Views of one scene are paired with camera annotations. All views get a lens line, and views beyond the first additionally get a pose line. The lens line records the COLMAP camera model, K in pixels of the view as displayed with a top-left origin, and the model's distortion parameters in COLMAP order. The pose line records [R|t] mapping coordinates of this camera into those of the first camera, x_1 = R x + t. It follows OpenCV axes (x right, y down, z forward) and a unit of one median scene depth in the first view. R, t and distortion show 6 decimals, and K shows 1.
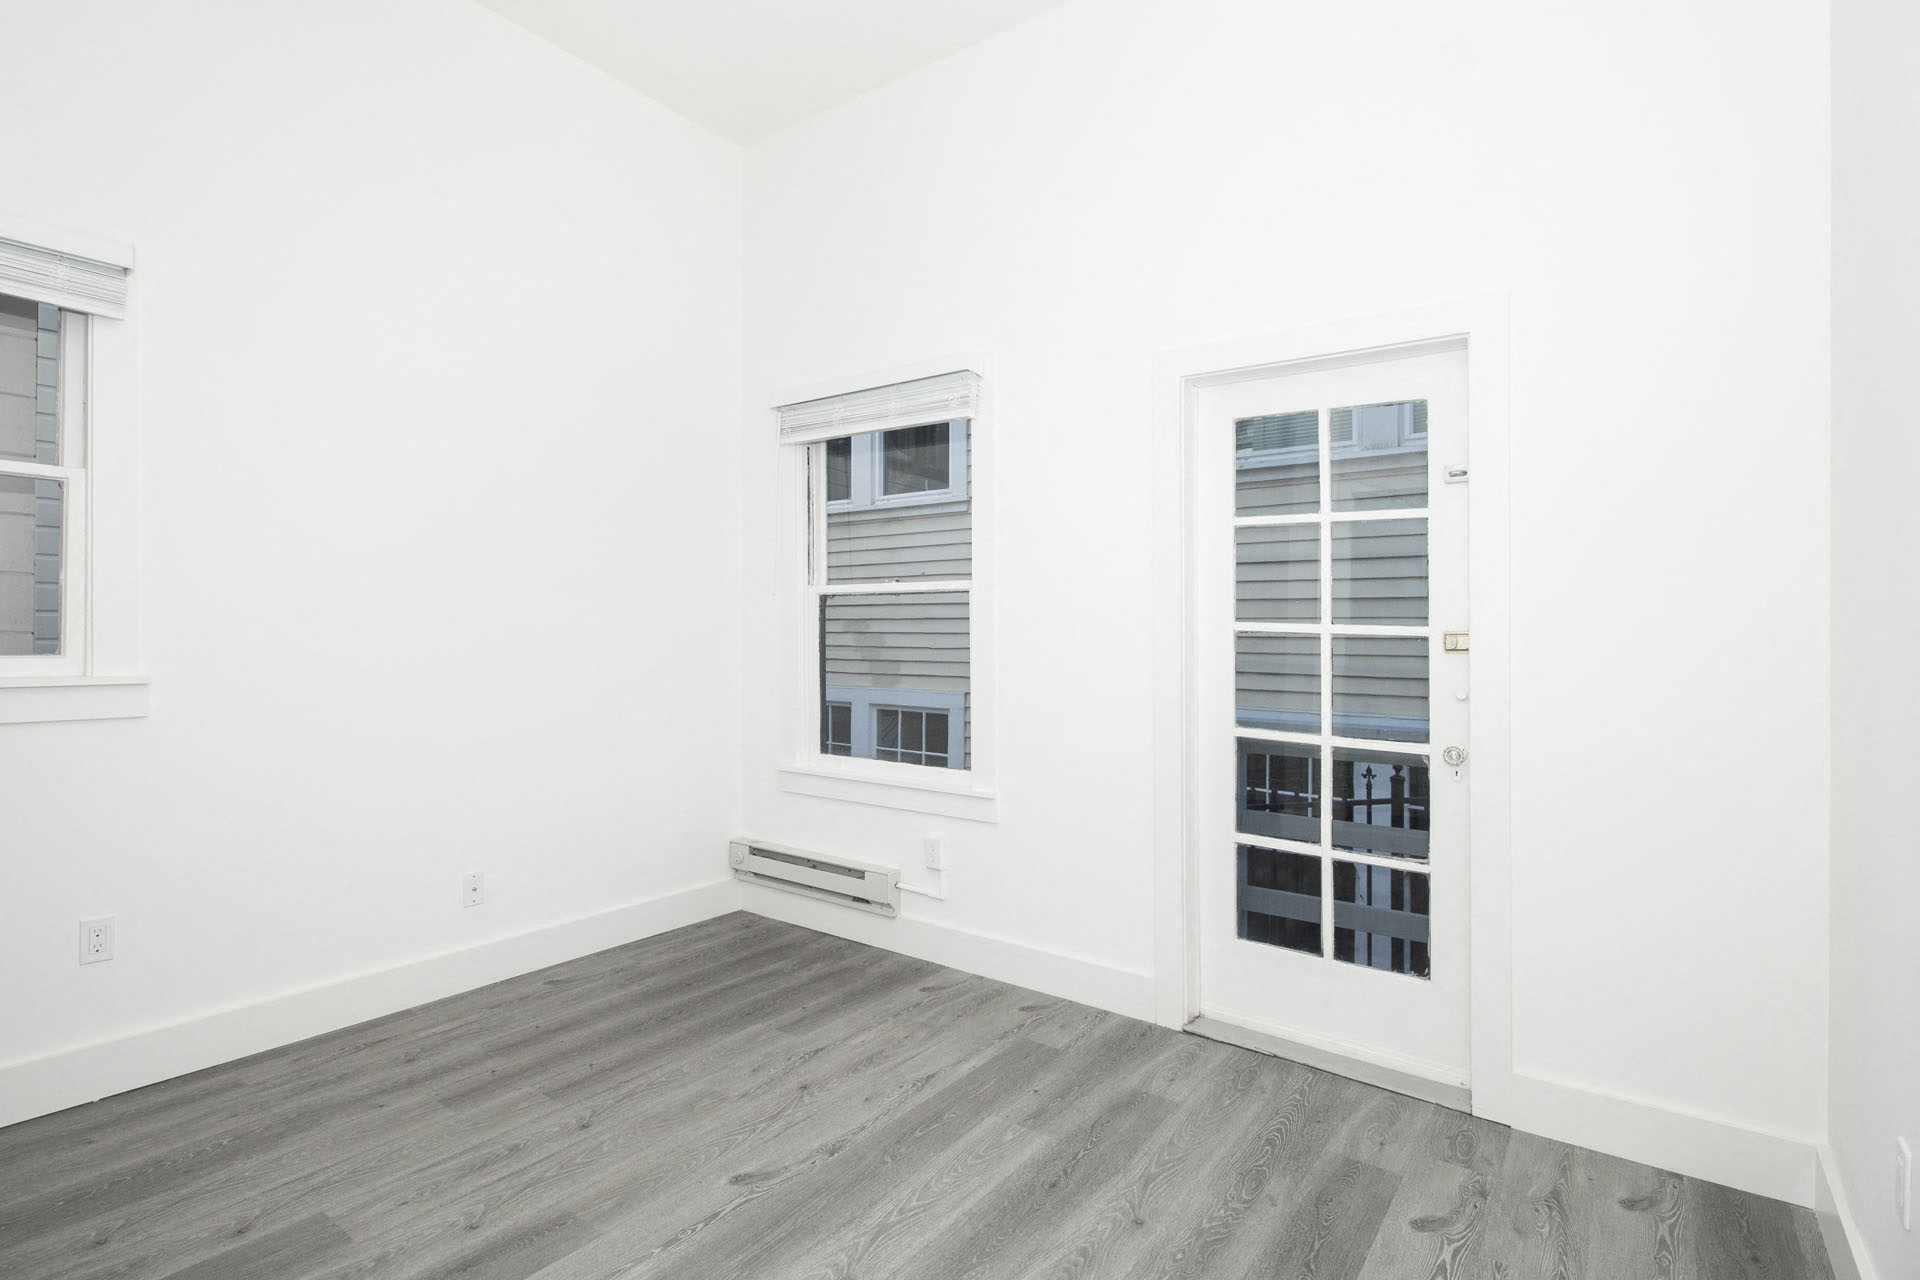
lens RADIAL K [[918.0, 0, 960.0], [0, 918.0, 640.0], [0, 0, 1]] dist [0.000211, -0.000134]
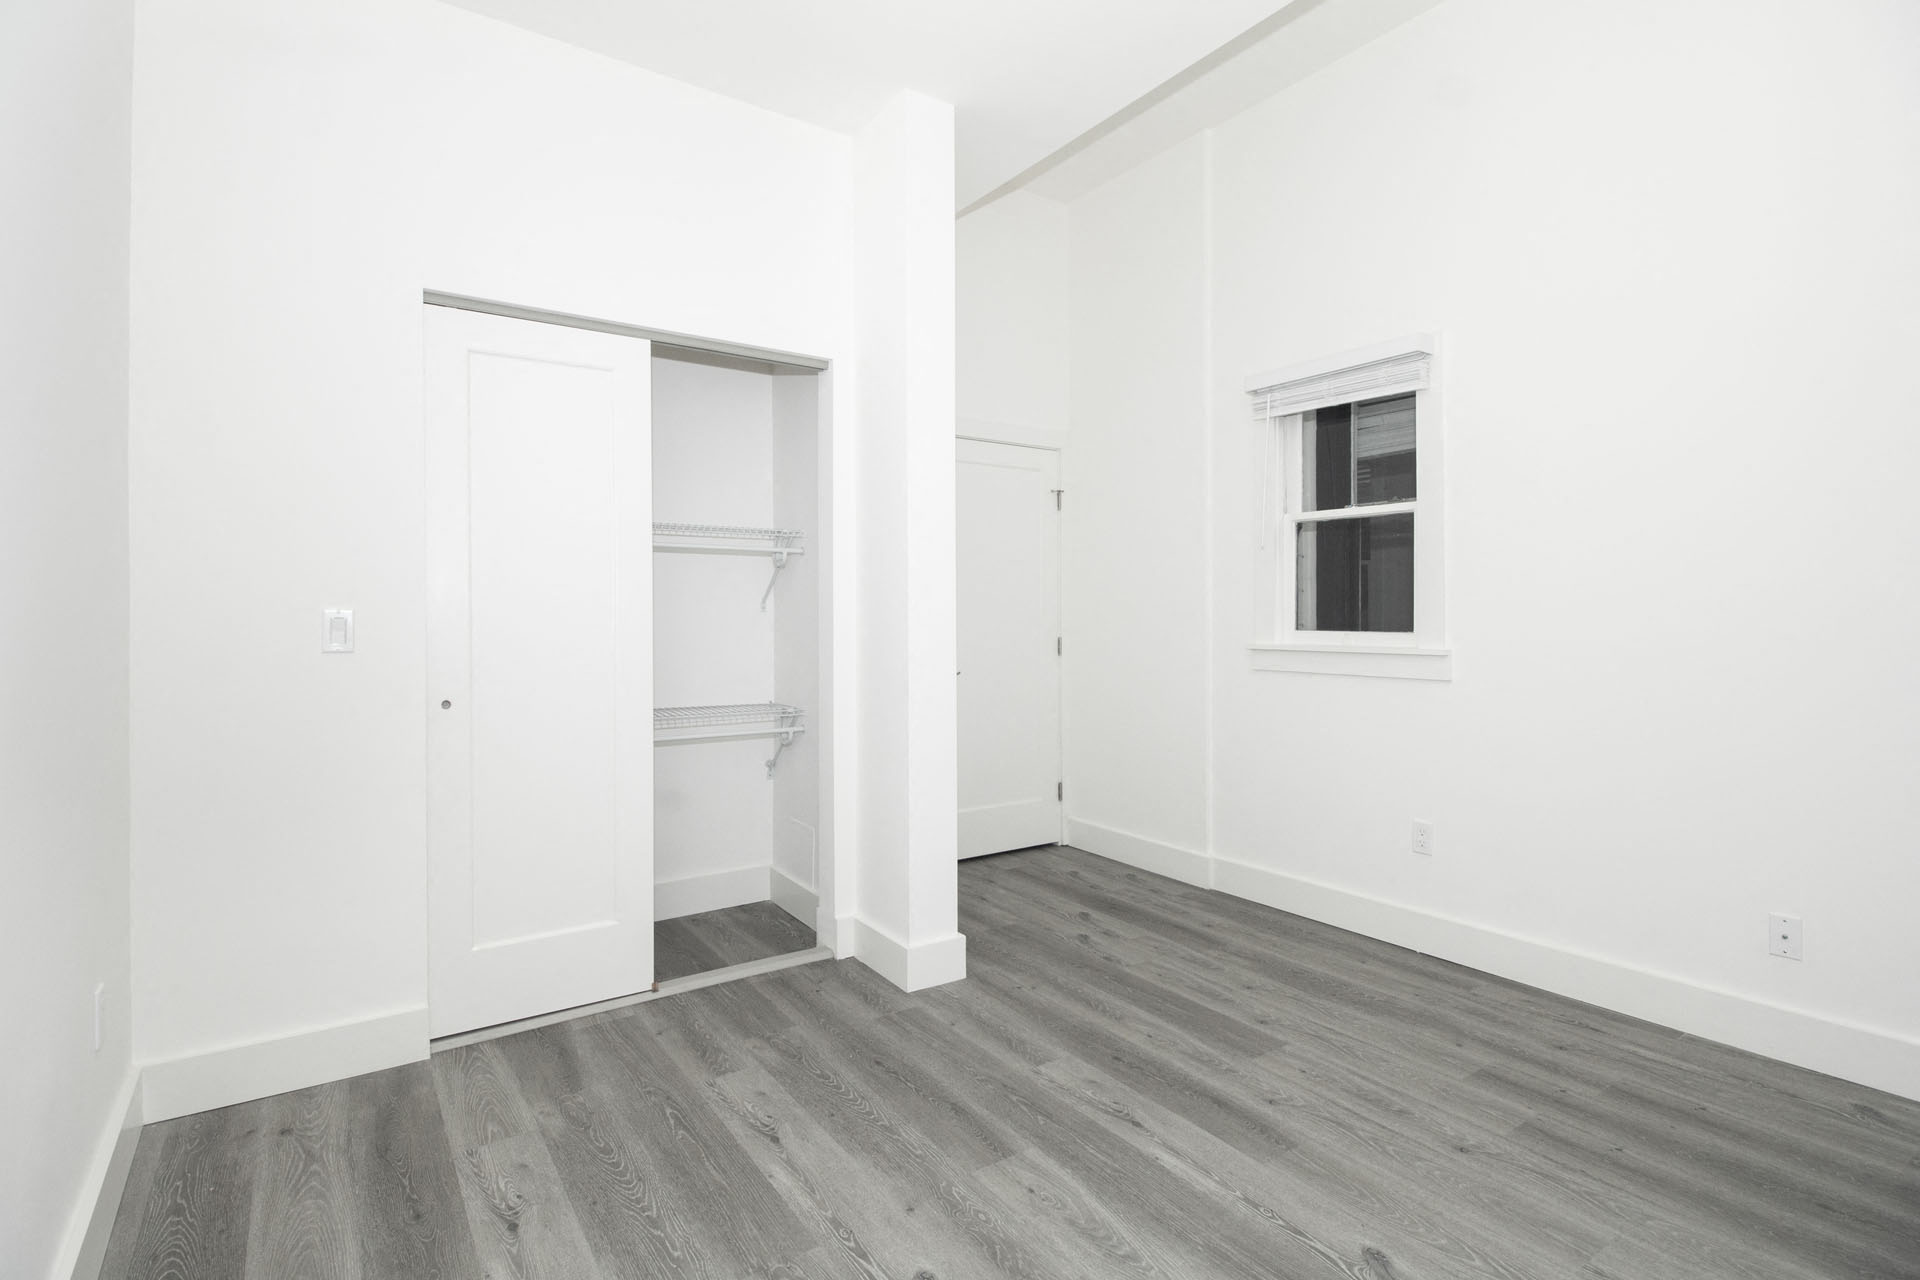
lens RADIAL K [[918.0, 0, 960.0], [0, 918.0, 640.0], [0, 0, 1]] dist [0.000211, -0.000134]
pose [[-0.325026, 0.009440, -0.945658, 0.550180], [-0.002444, 0.999938, 0.010822, 0.023615], [0.945702, 0.005829, -0.324983, 0.768935]]
